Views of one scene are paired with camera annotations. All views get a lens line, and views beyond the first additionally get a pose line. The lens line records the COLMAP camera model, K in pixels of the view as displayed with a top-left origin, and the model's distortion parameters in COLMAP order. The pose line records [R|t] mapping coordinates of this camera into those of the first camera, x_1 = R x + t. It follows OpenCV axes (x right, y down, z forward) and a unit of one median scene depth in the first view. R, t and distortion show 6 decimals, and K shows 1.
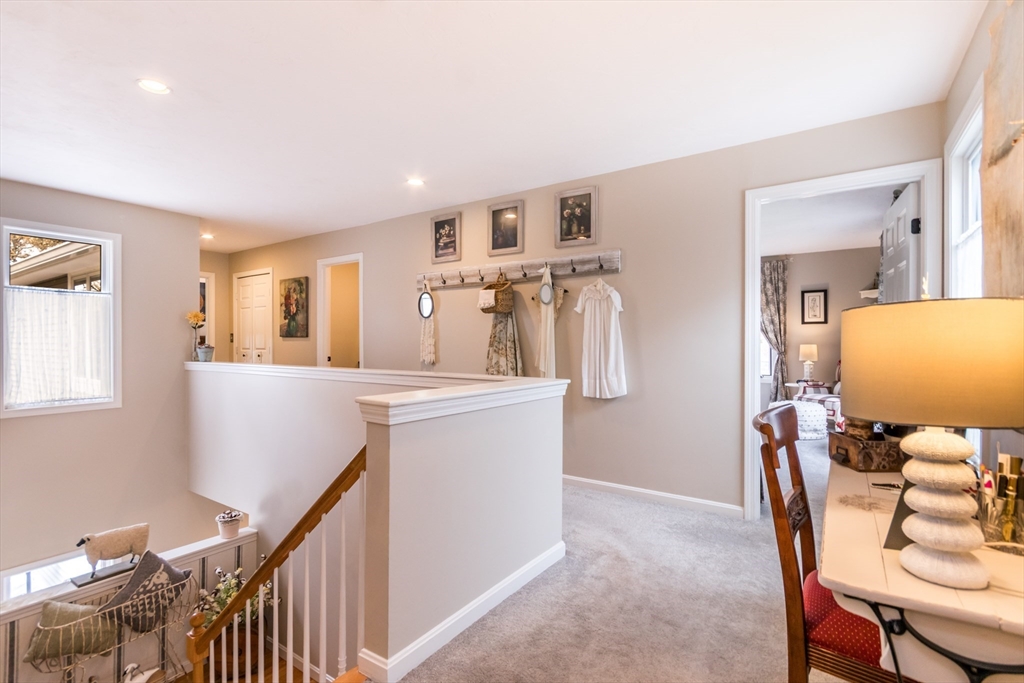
lens RADIAL K [[472.3, 0, 513.7], [0, 472.3, 345.3], [0, 0, 1]] dist [0.002515, -0.000916]
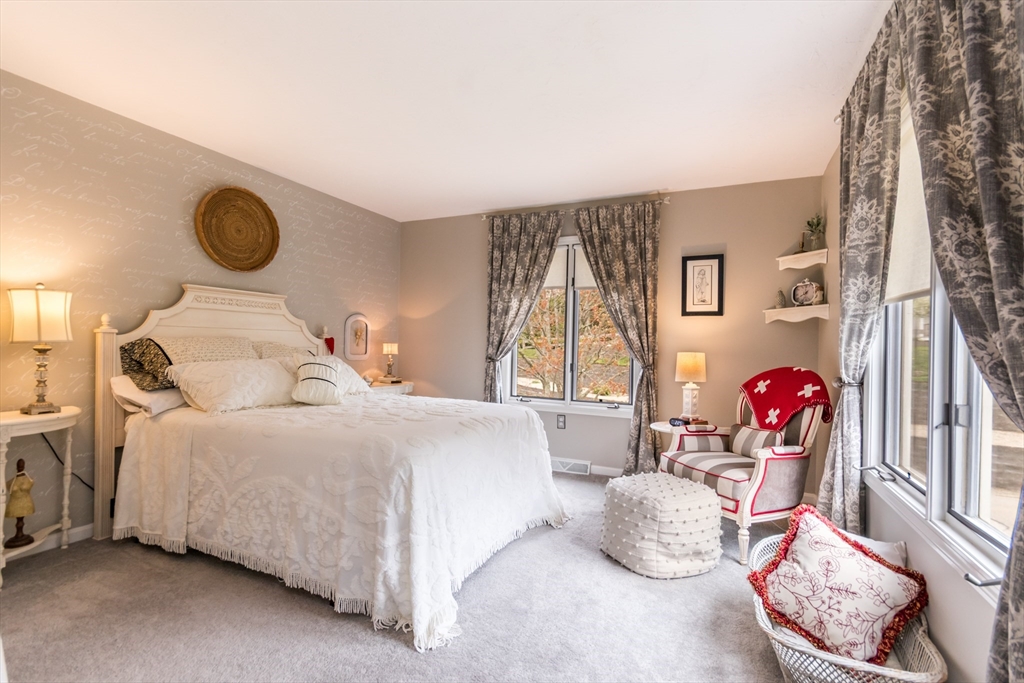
lens RADIAL K [[472.3, 0, 512.8], [0, 472.3, 345.4], [0, 0, 1]] dist [0.002515, -0.000916]
pose [[0.984223, 0.016036, 0.176205, 0.317372], [-0.016160, 0.999869, -0.000736, -0.005561], [-0.176193, -0.002123, 0.984353, 0.488840]]
